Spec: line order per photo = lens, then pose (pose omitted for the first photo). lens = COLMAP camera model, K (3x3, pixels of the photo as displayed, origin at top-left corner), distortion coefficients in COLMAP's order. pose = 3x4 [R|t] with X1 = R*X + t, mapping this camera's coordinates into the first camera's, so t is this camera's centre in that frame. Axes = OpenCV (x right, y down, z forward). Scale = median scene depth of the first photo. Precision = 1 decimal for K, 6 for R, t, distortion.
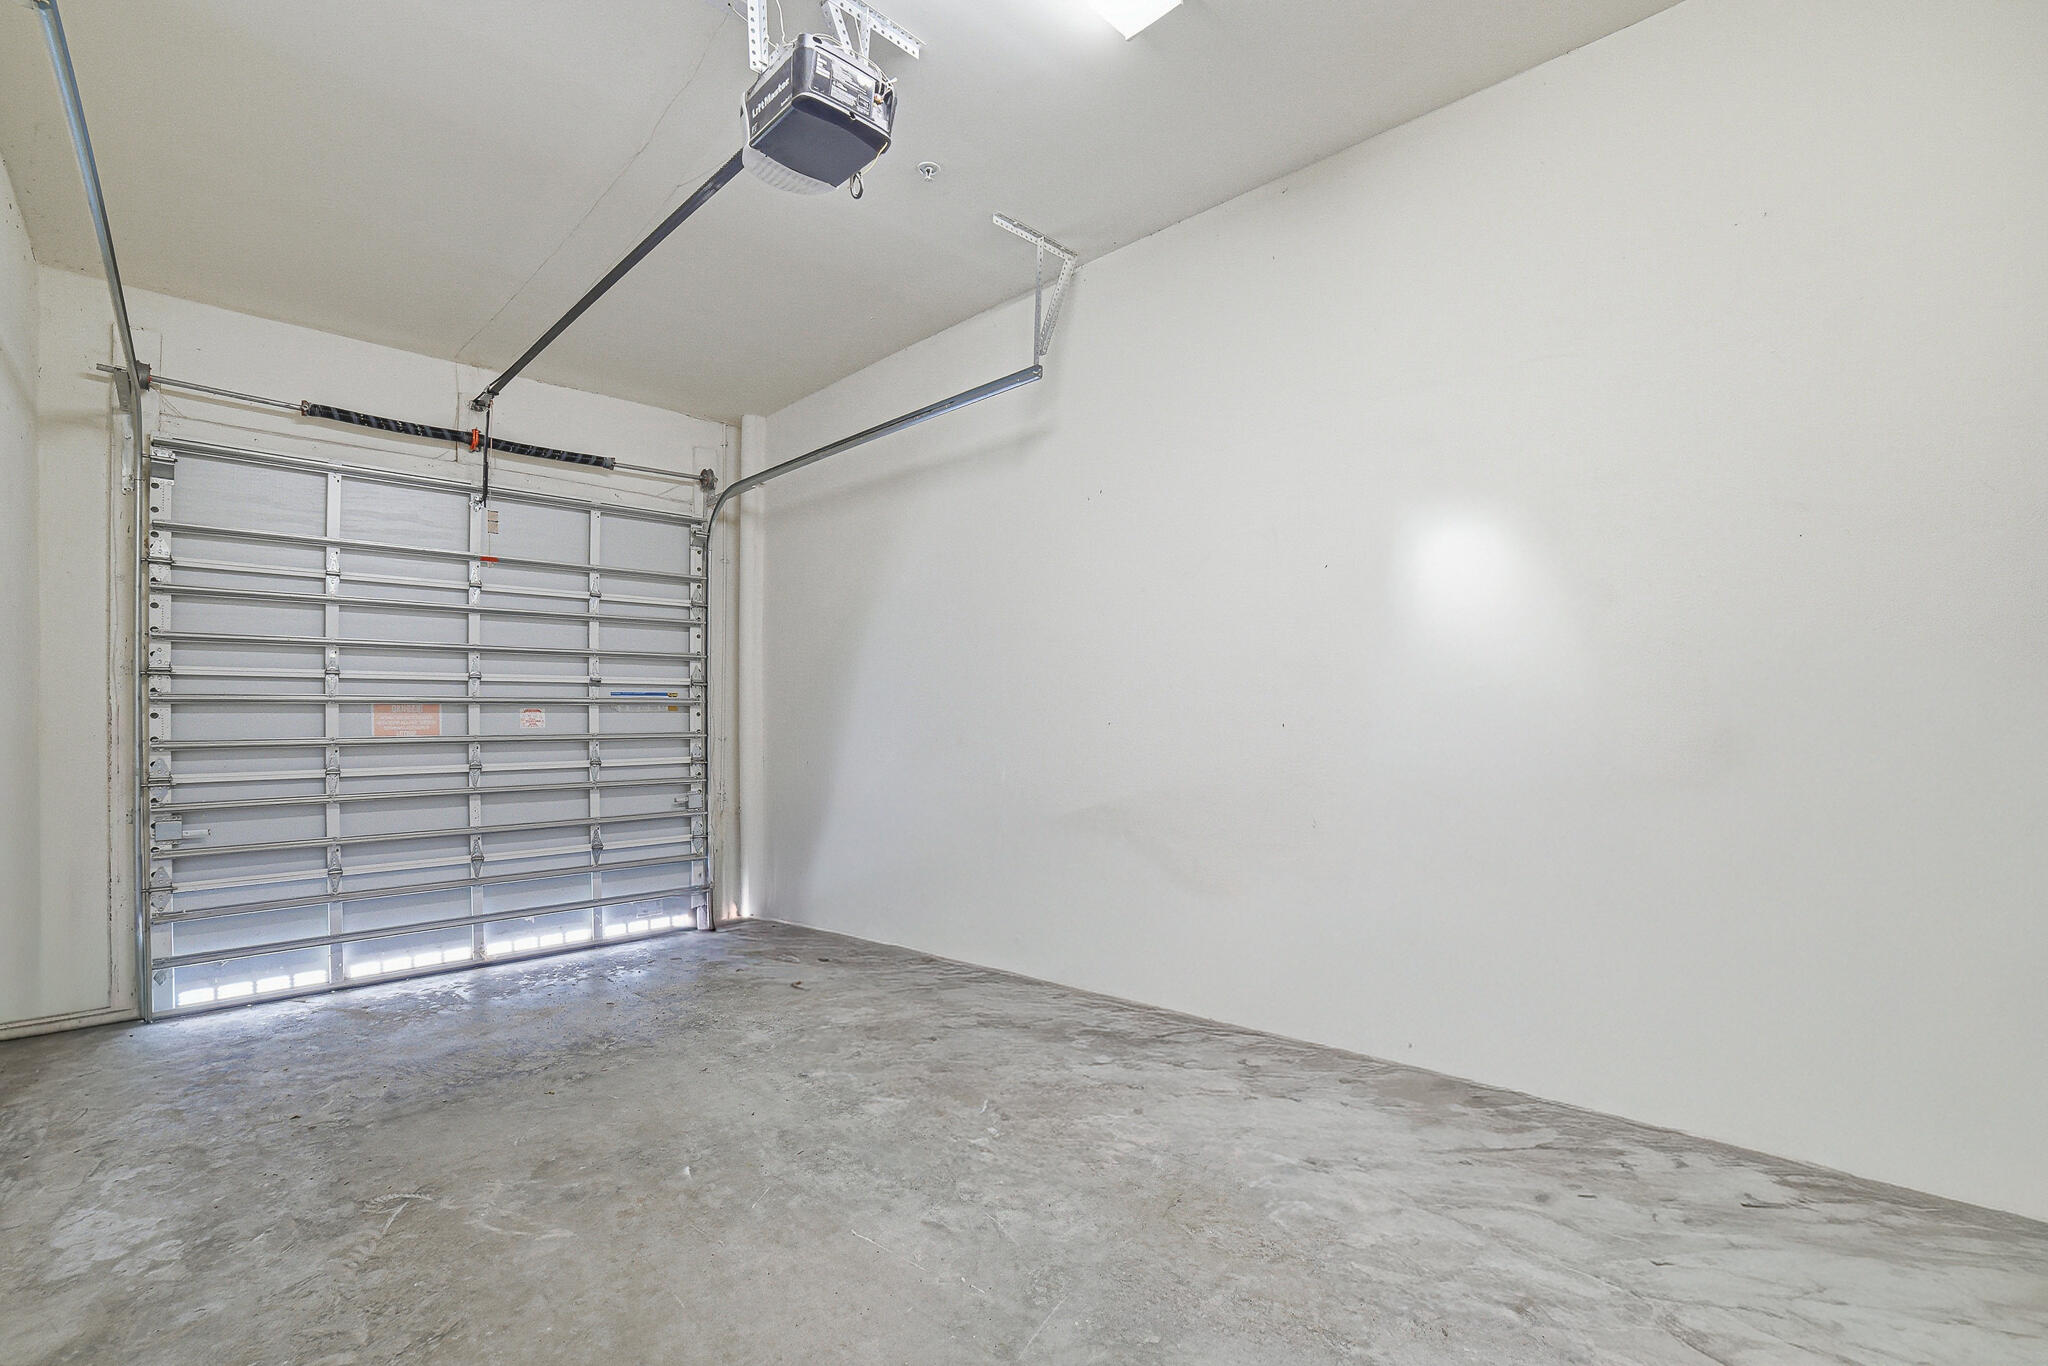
lens RADIAL K [[899.3, 0, 1010.9], [0, 899.3, 692.5], [0, 0, 1]] dist [-0.000363, 0.000298]
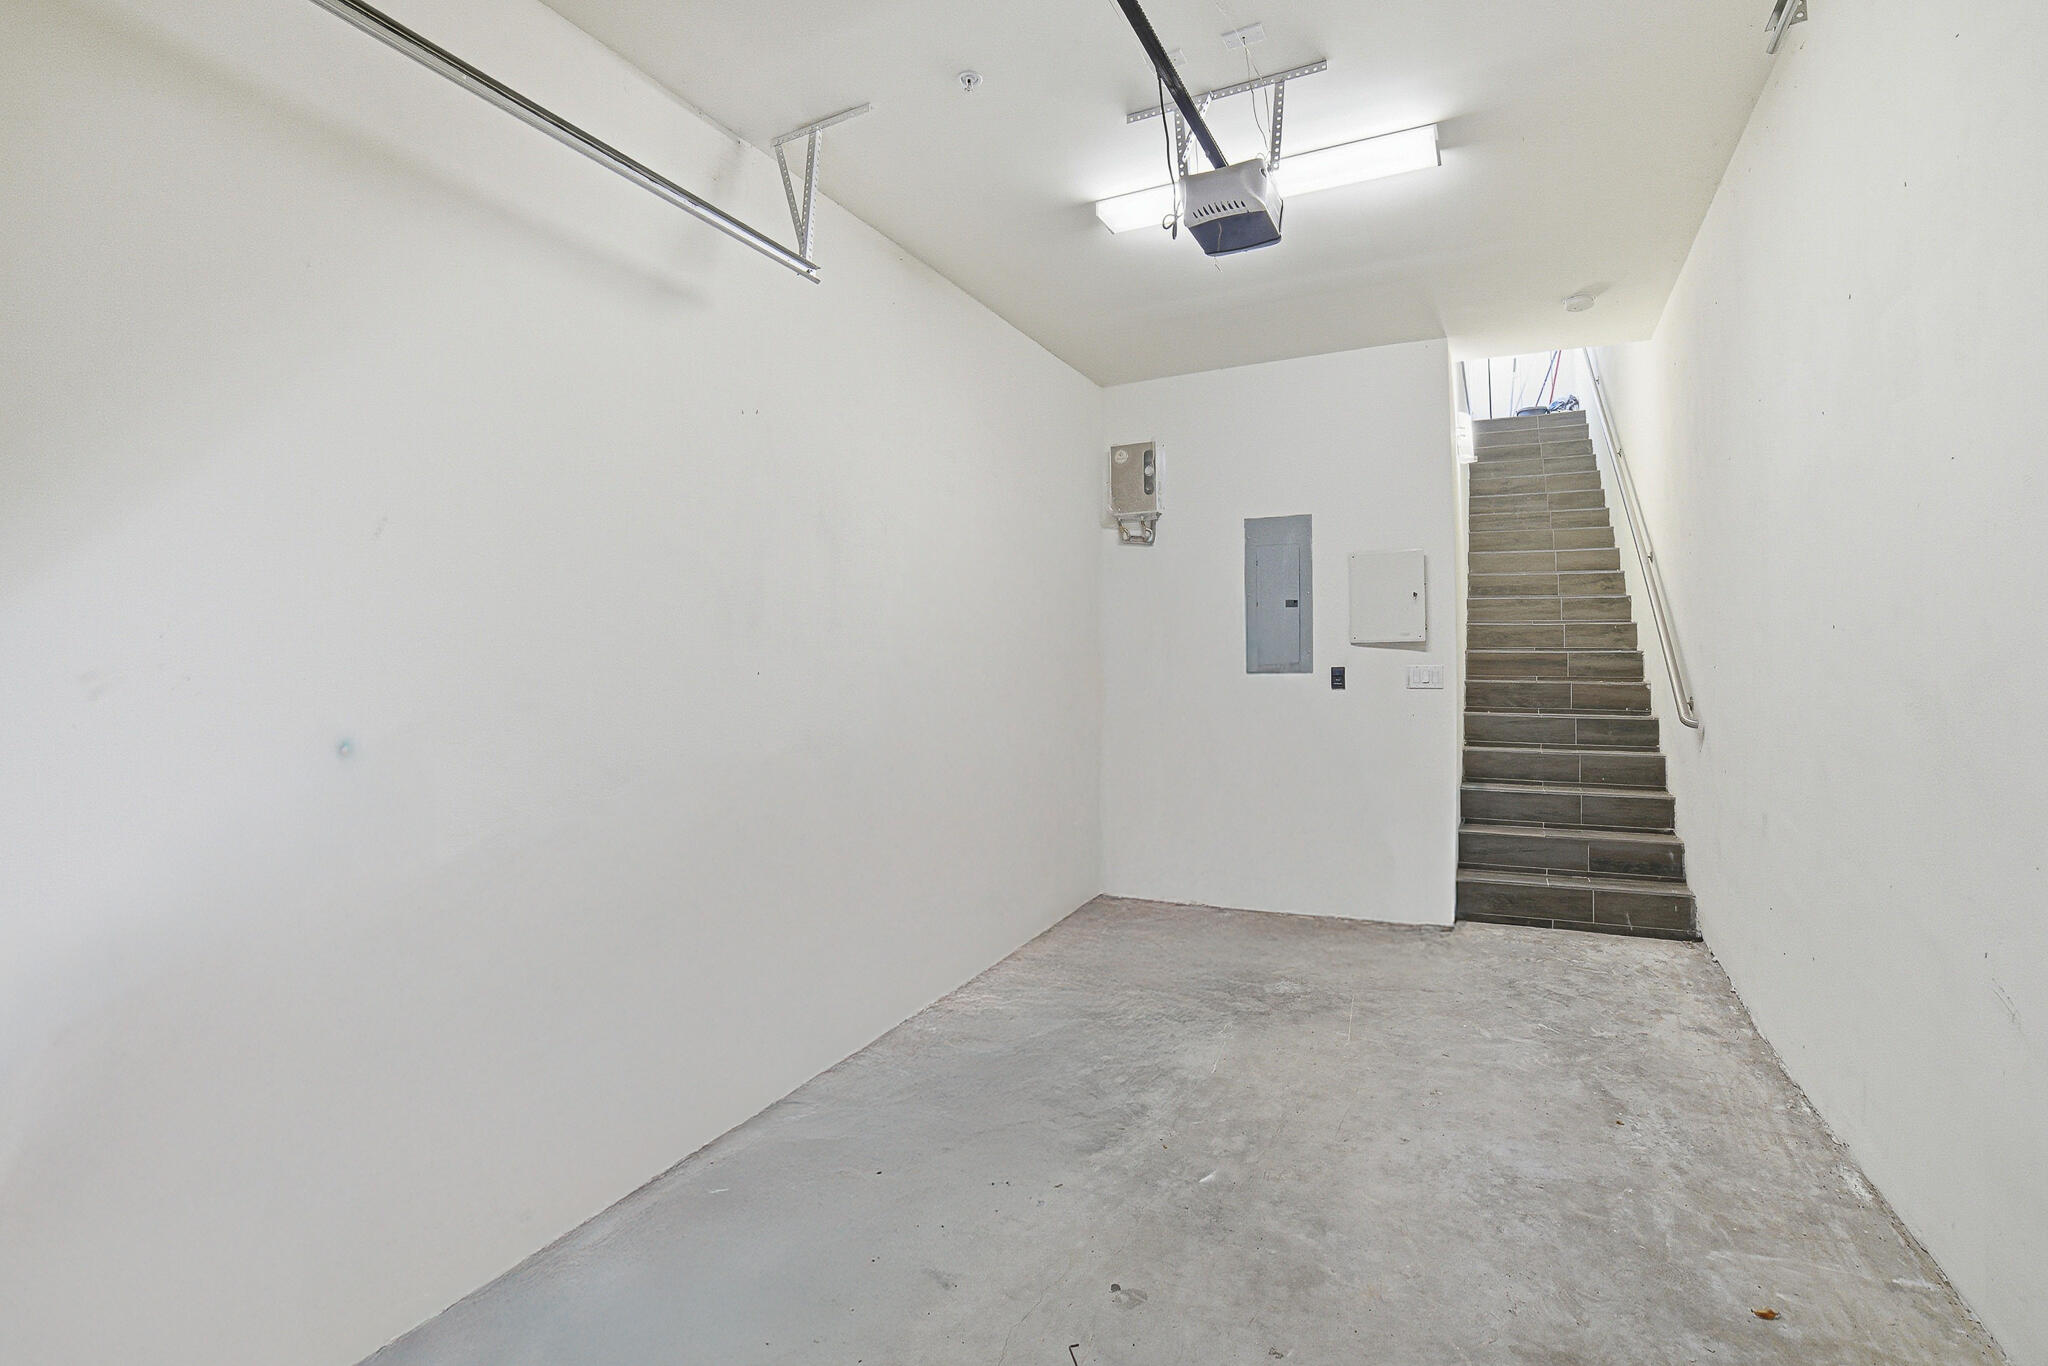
lens RADIAL K [[899.3, 0, 1010.9], [0, 899.3, 692.5], [0, 0, 1]] dist [-0.000363, 0.000298]
pose [[-0.291887, -0.018141, 0.956281, -1.126315], [-0.011710, 0.999813, 0.015393, 0.037026], [-0.956381, -0.006705, -0.292045, 1.422705]]
